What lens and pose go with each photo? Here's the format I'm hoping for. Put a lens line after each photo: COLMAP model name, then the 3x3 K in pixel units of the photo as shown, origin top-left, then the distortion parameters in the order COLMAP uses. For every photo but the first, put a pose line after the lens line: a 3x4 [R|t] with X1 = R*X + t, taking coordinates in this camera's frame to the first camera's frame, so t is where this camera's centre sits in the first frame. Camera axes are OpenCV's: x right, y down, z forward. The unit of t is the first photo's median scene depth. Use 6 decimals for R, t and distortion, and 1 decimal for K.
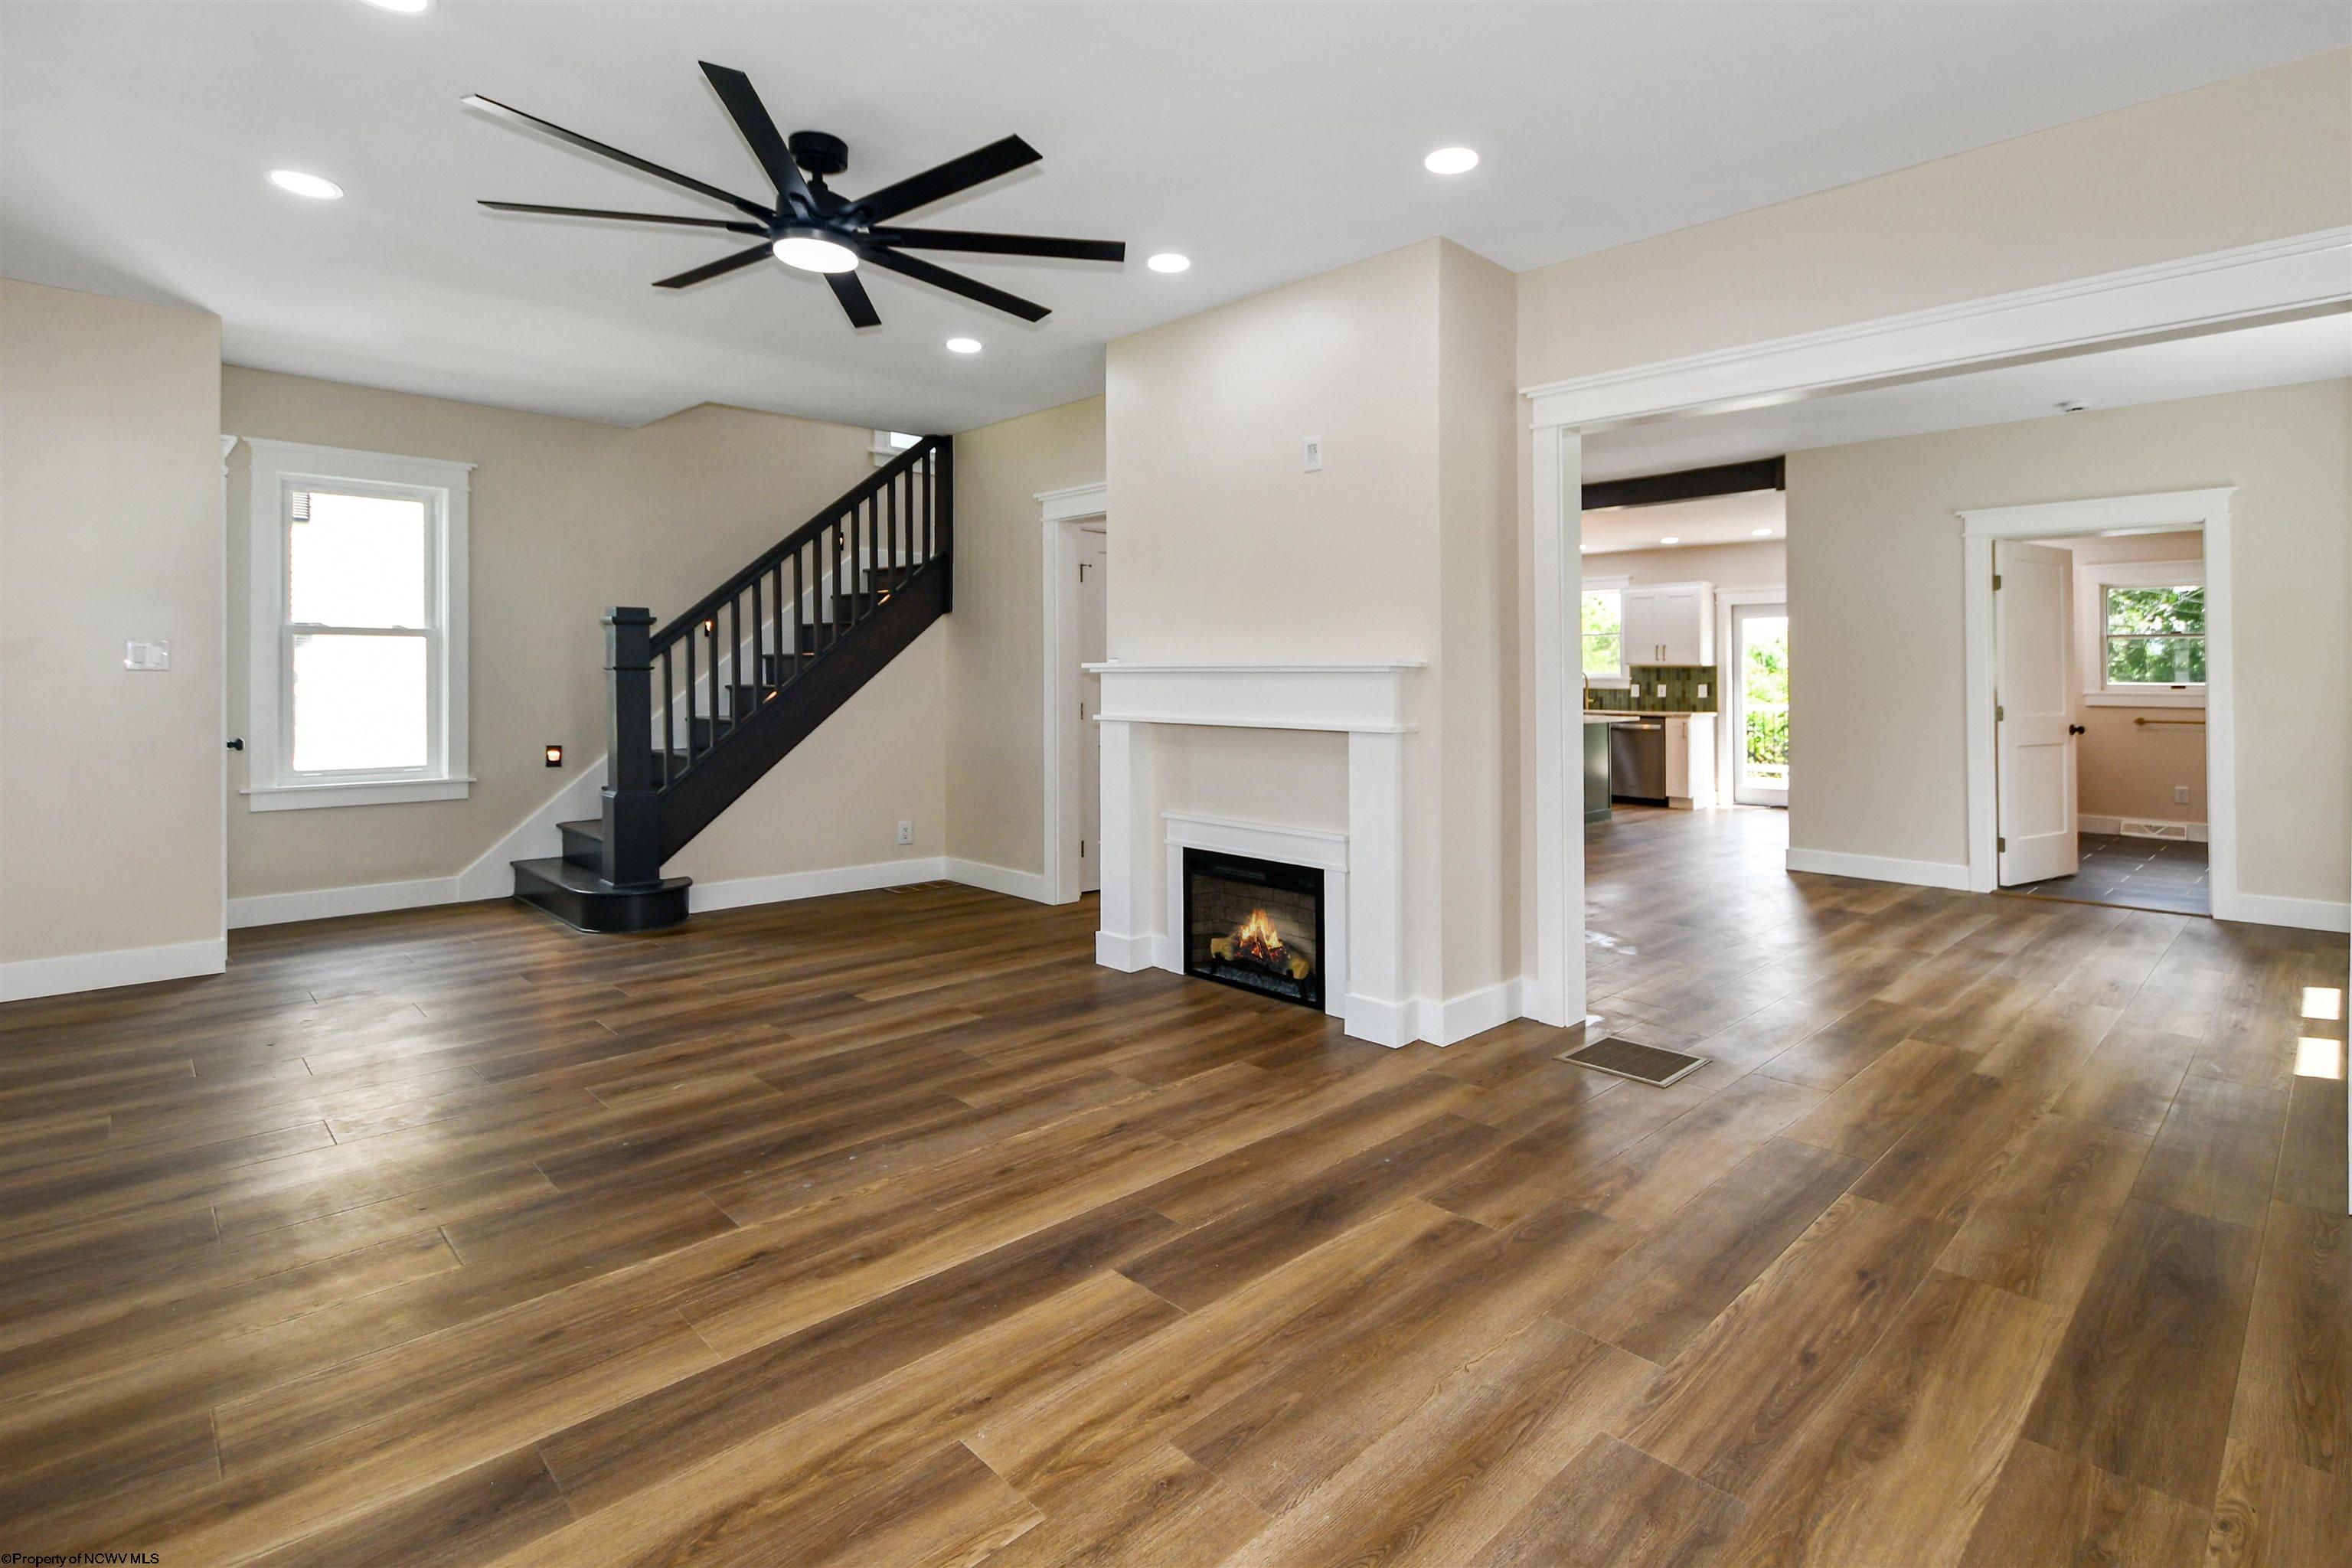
lens RADIAL K [[1130.4, 0, 1169.9], [0, 1130.4, 685.8], [0, 0, 1]] dist [0.003482, -0.014964]
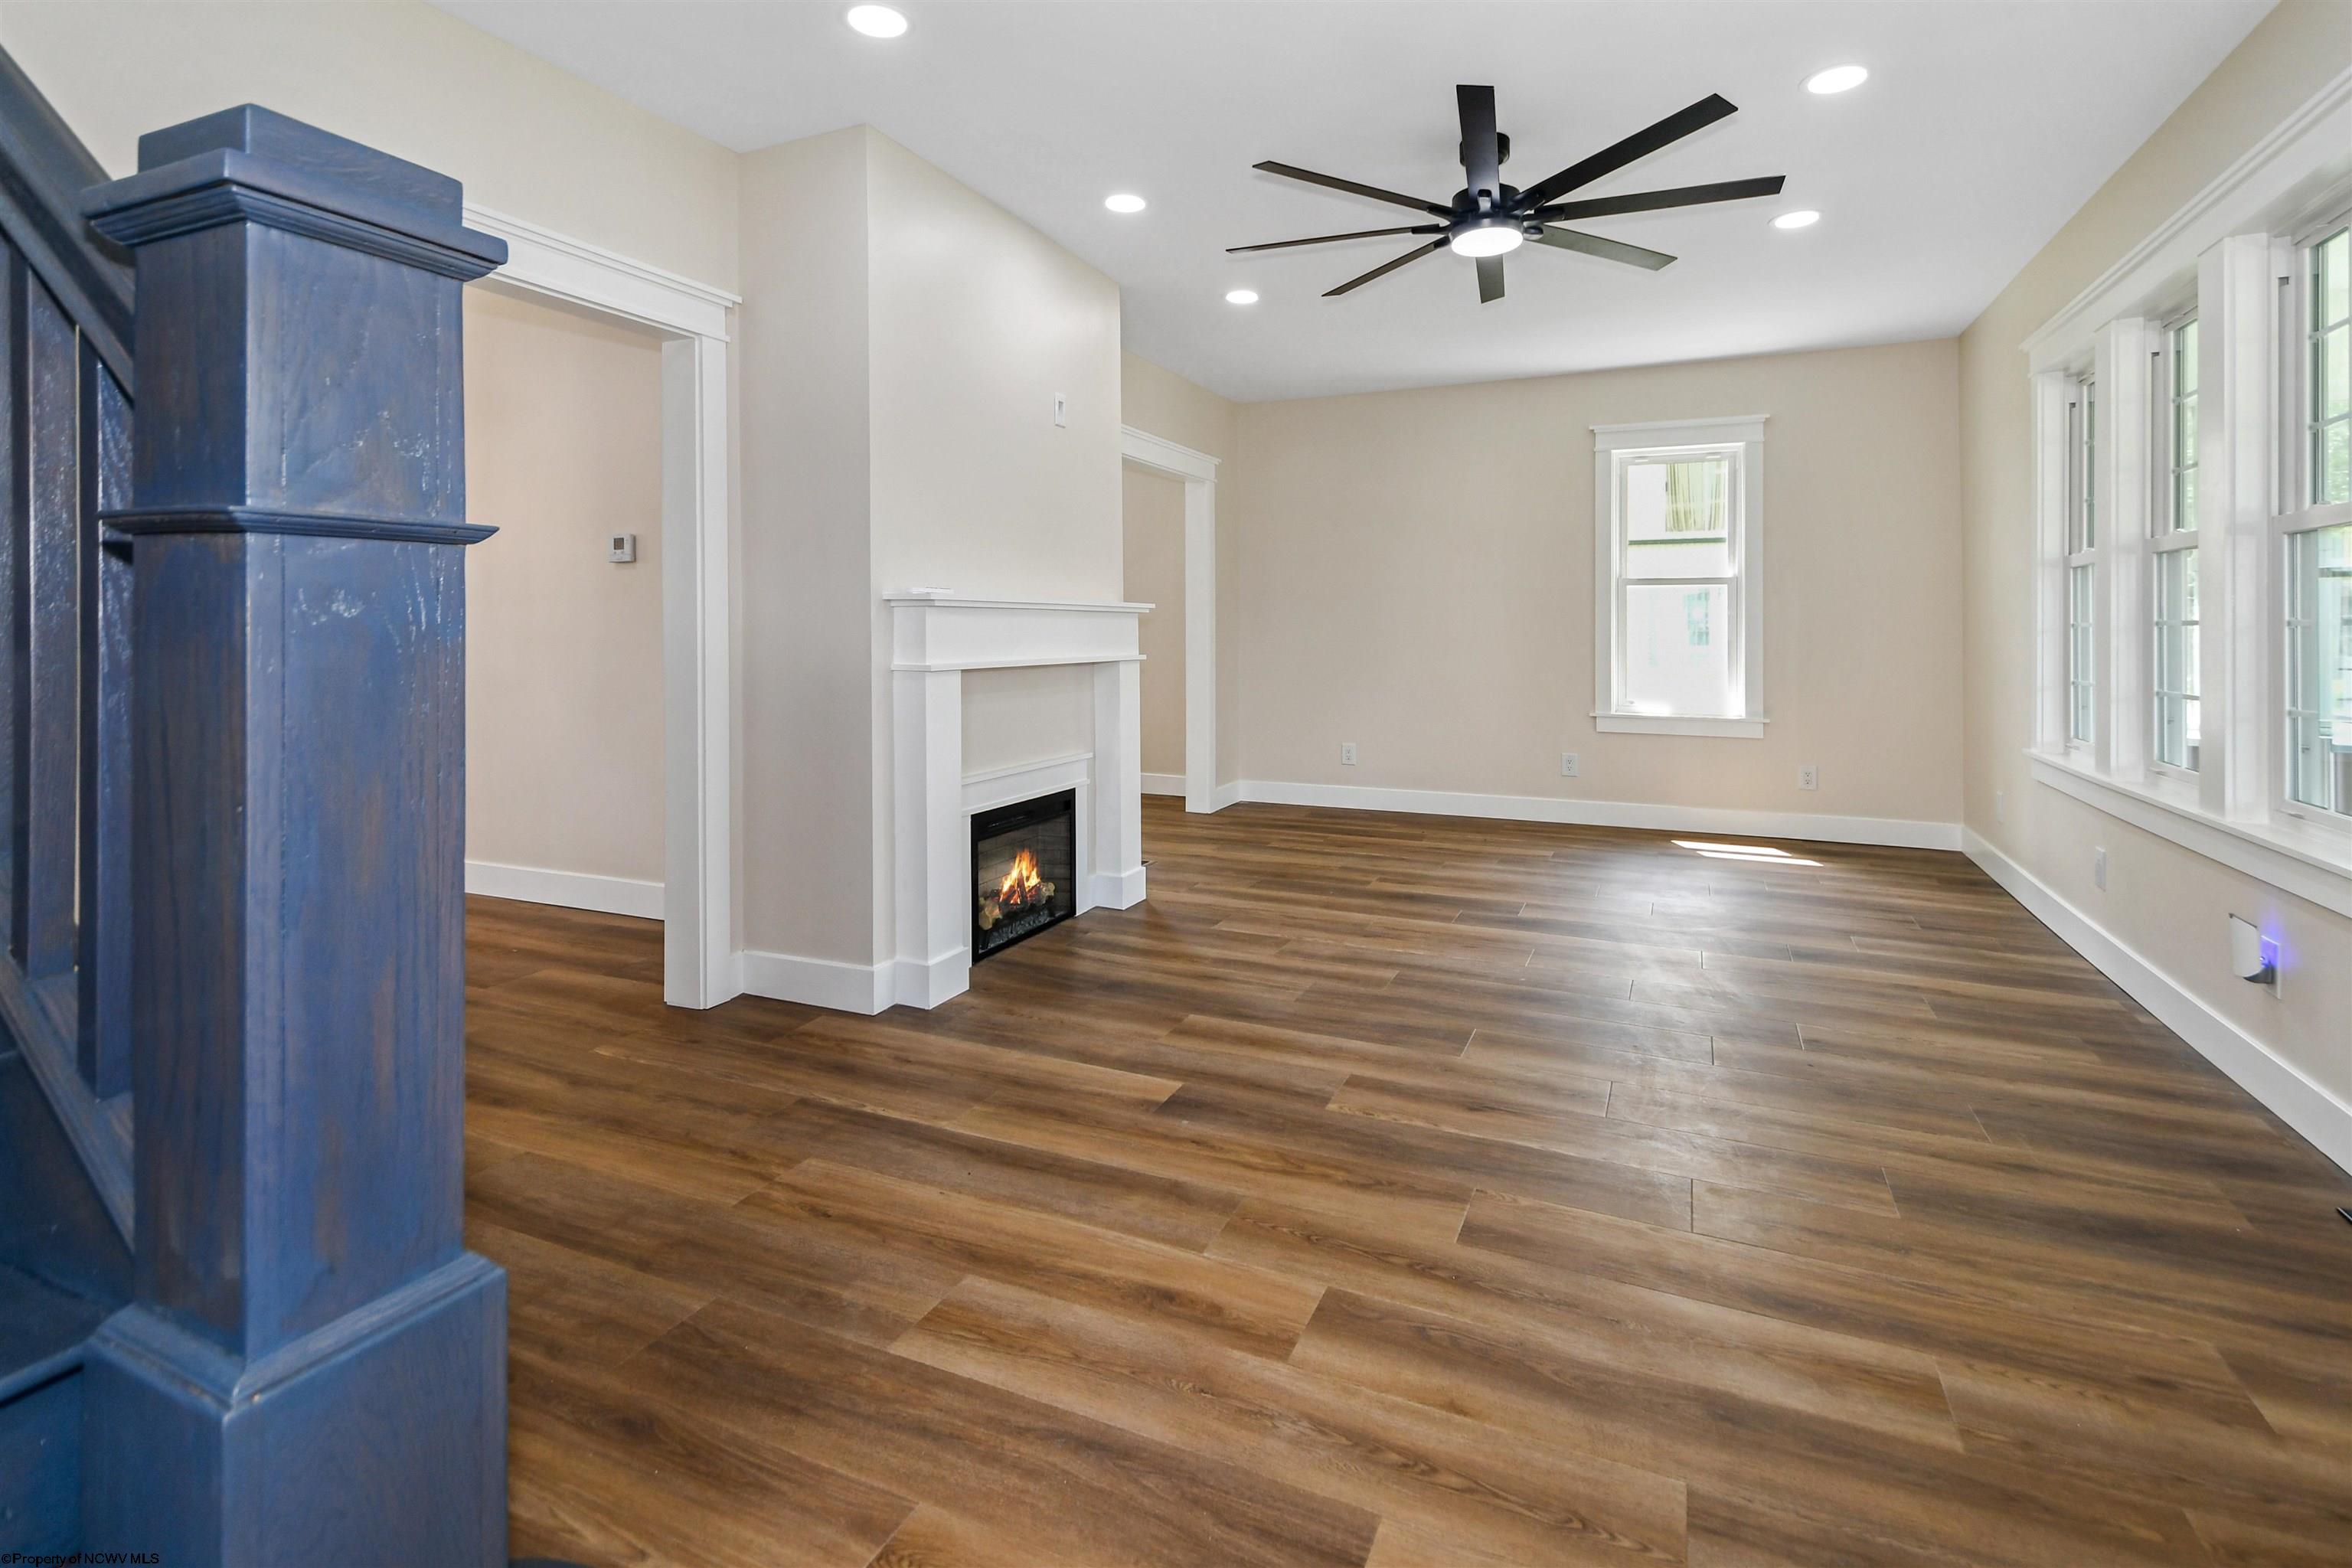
lens RADIAL K [[1112.8, 0, 1196.6], [0, 1112.8, 729.8], [0, 0, 1]] dist [0.007061, 0.000186]
pose [[-0.386794, -0.077181, 0.918931, -0.825327], [0.021762, 0.995450, 0.092768, 0.004901], [-0.921909, 0.055880, -0.383355, 1.180462]]
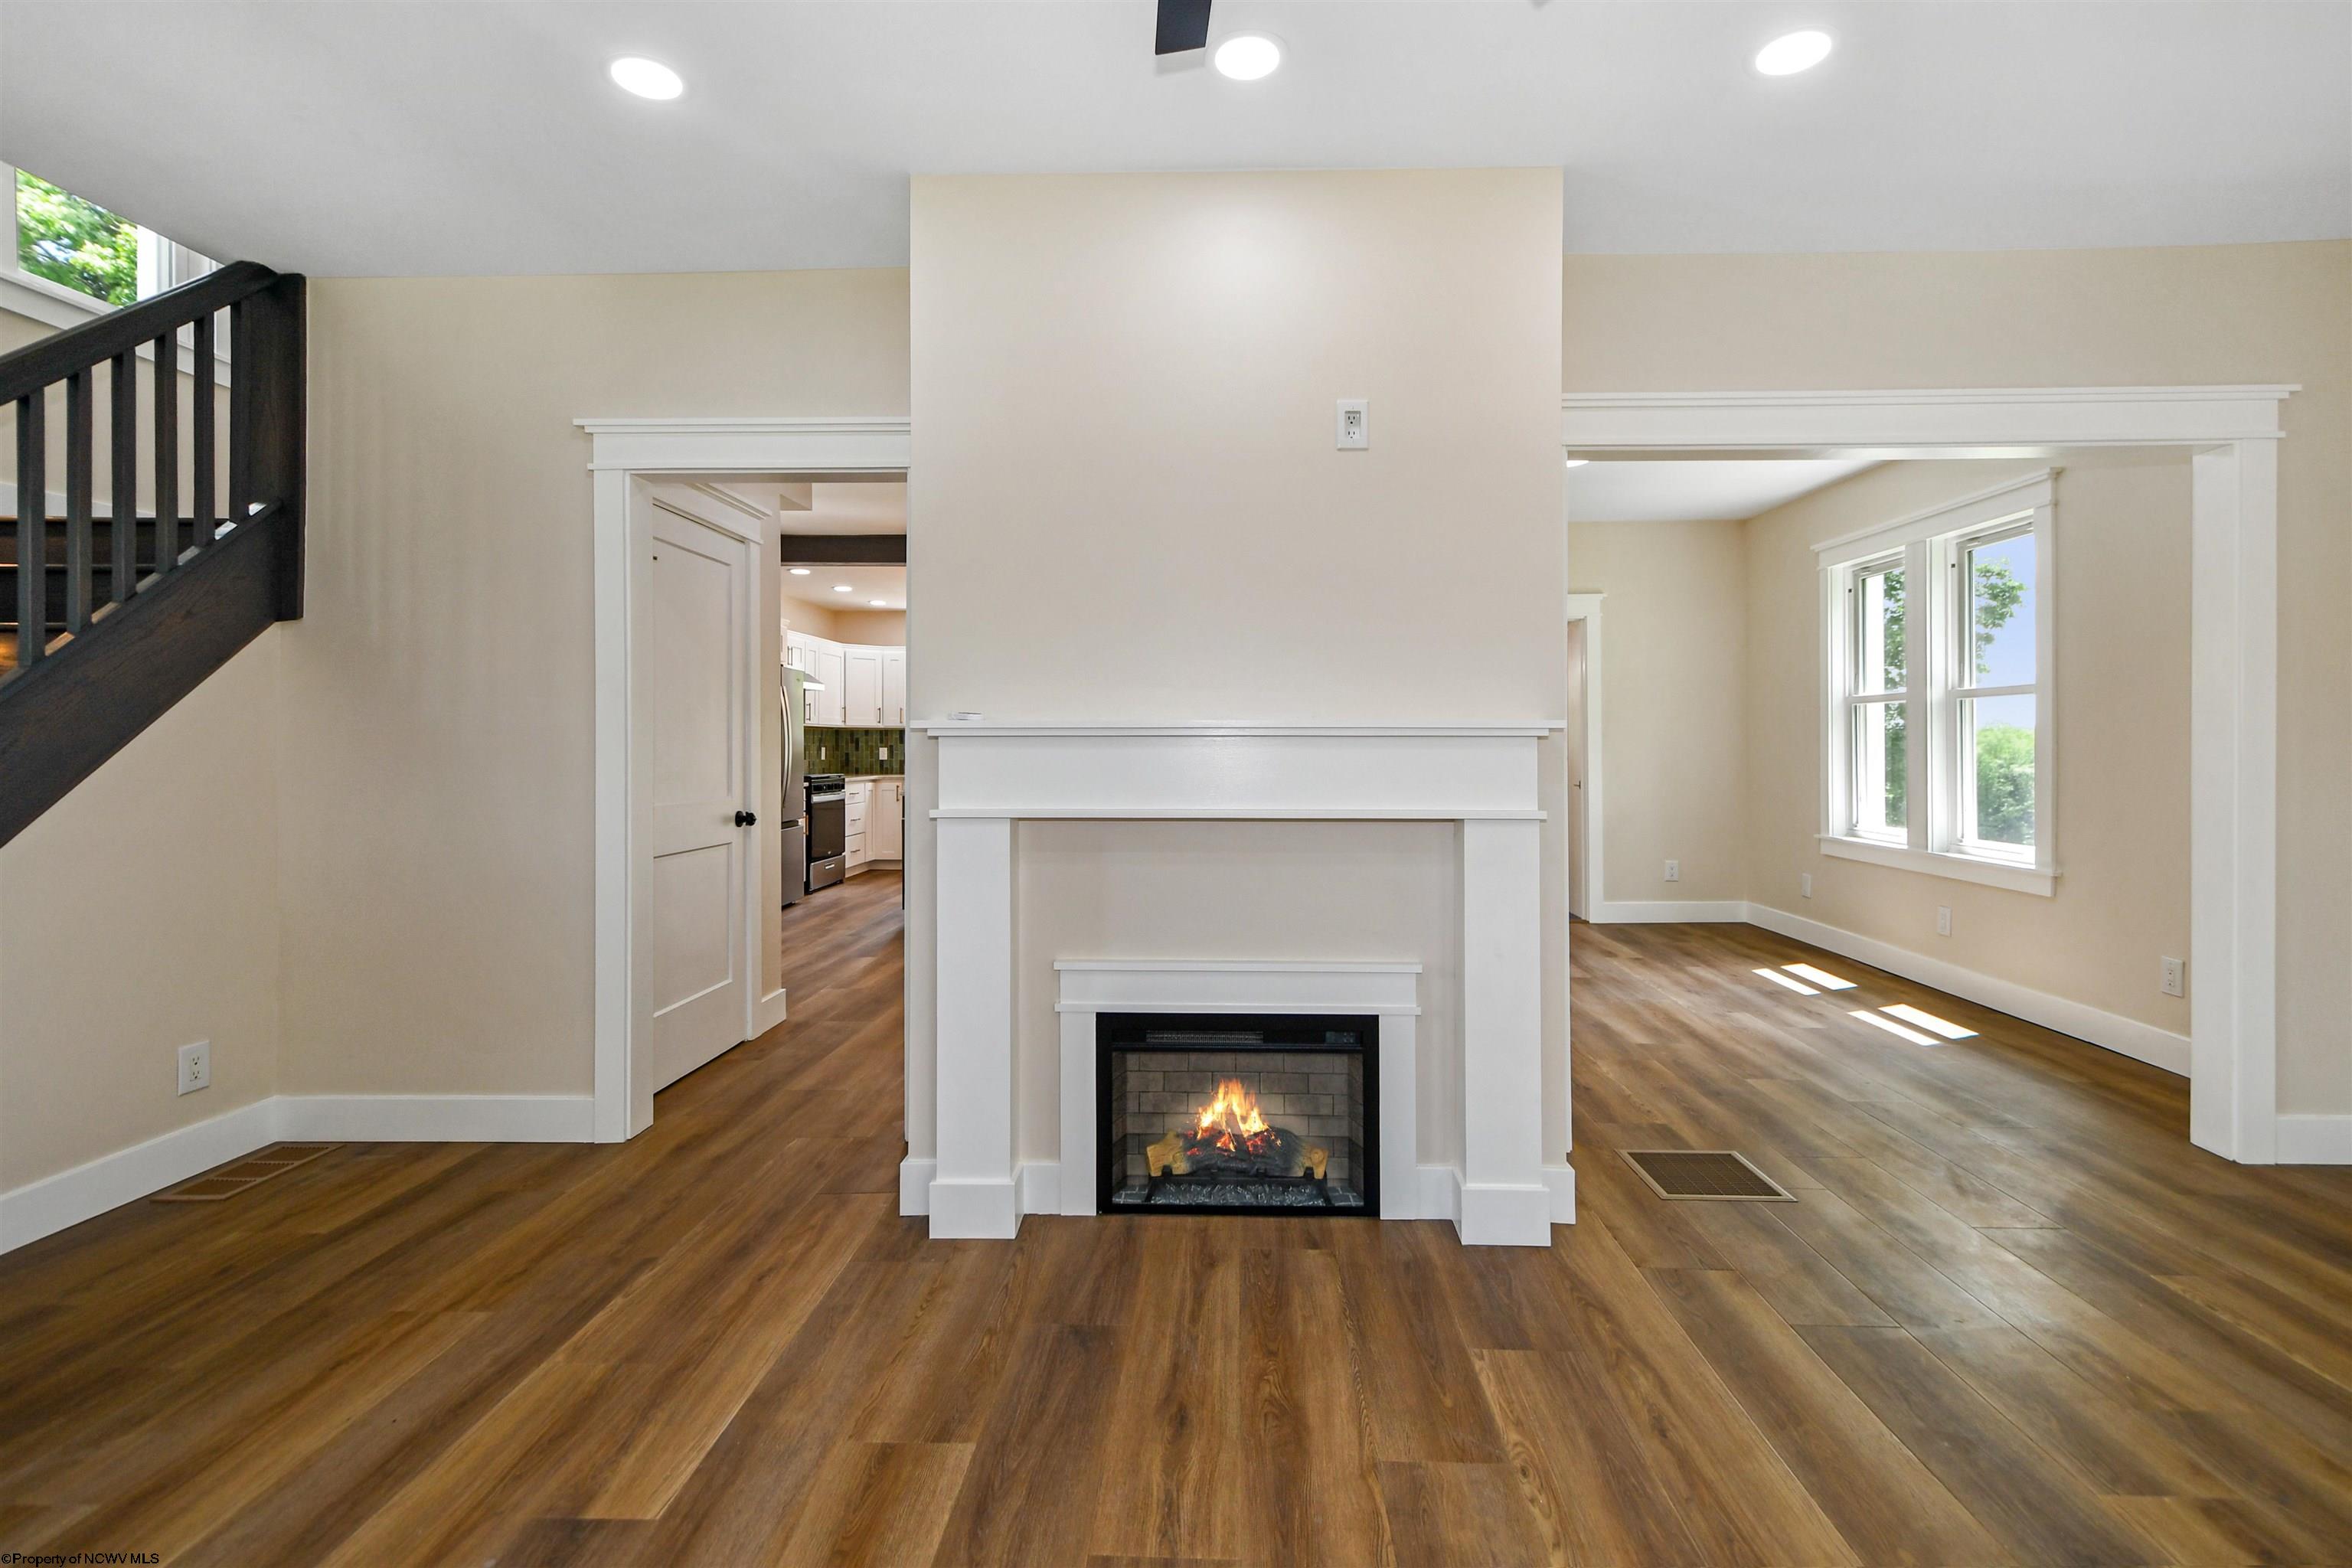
lens RADIAL K [[1112.8, 0, 1196.6], [0, 1112.8, 729.8], [0, 0, 1]] dist [0.007061, 0.000186]
pose [[0.714198, -0.002547, 0.699939, -0.389864], [0.010316, 0.999923, -0.006888, -0.010644], [-0.699868, 0.012140, 0.714169, 0.524518]]
